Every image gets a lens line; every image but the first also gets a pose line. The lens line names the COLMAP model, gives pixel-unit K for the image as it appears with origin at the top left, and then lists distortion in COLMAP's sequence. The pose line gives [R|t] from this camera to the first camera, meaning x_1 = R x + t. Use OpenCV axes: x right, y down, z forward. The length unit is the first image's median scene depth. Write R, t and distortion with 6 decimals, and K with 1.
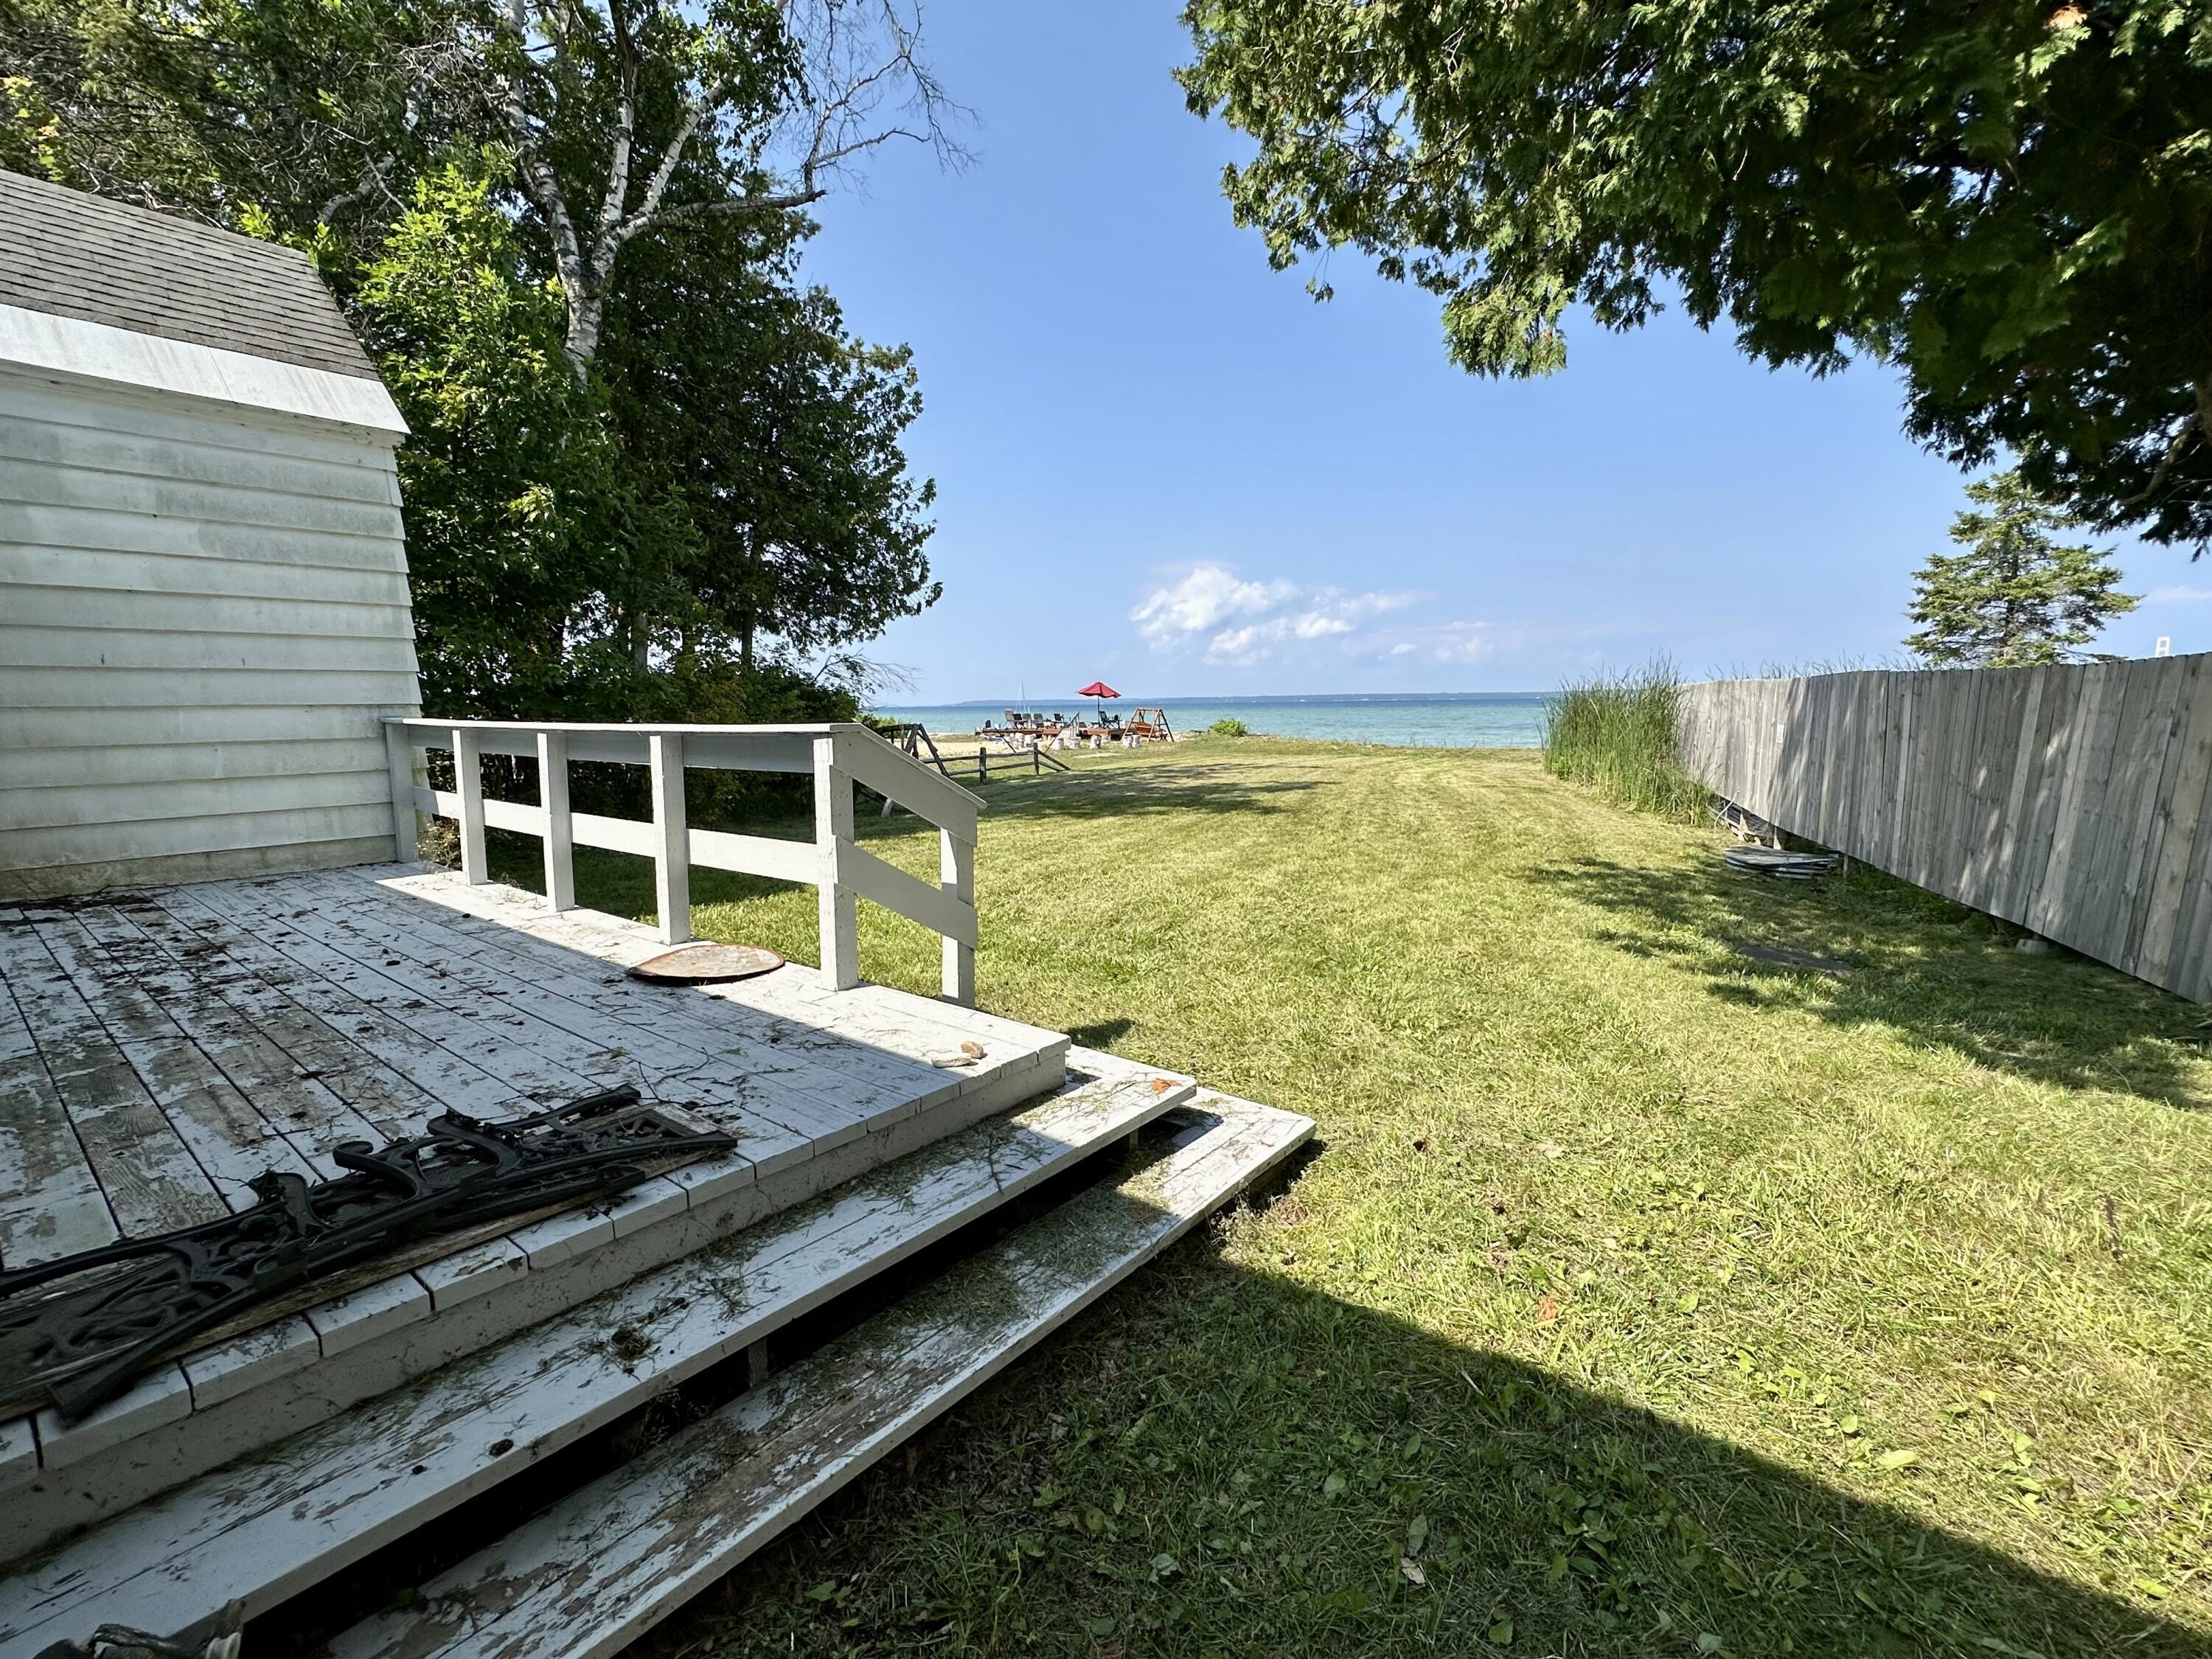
lens RADIAL K [[975.9, 0, 1103.2], [0, 975.9, 826.0], [0, 0, 1]] dist [-0.003914, 0.000490]
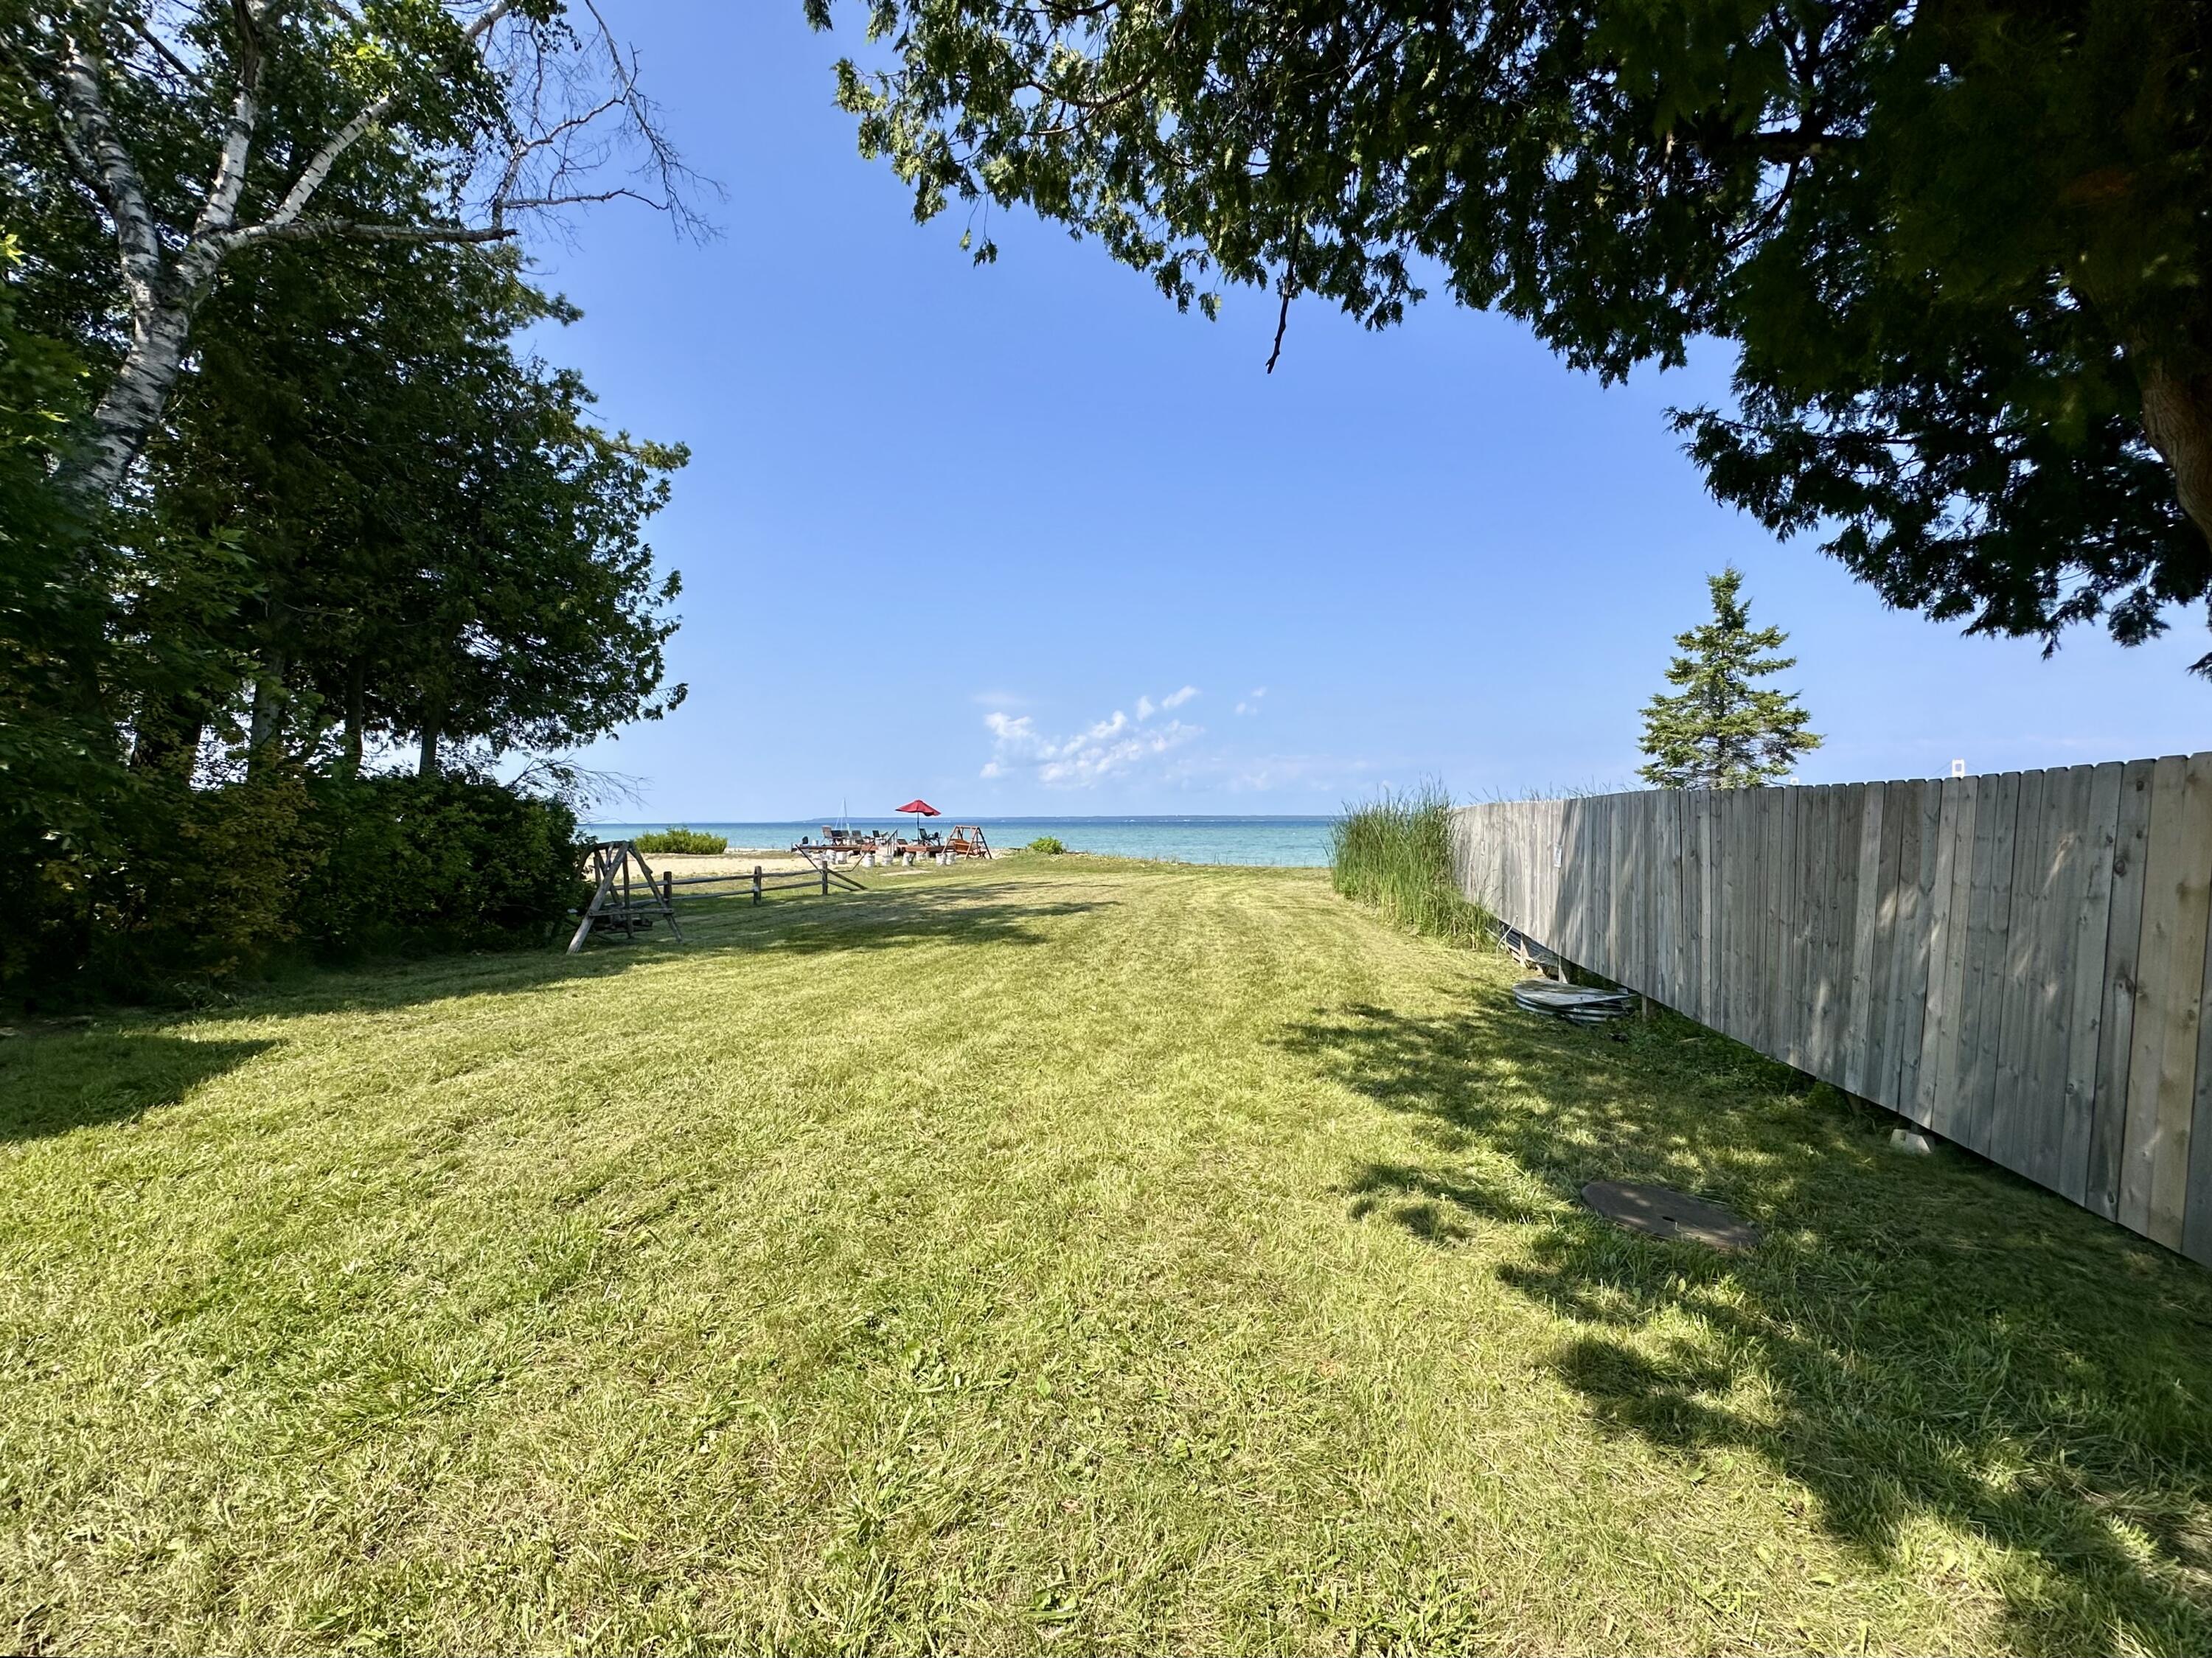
lens RADIAL K [[881.1, 0, 1109.5], [0, 881.1, 827.6], [0, 0, 1]] dist [-0.002777, -0.000224]
pose [[0.986175, 0.009064, 0.165459, 0.088341], [0.010697, 0.992938, -0.118151, -0.019442], [-0.165361, 0.118288, 0.979114, 0.164570]]
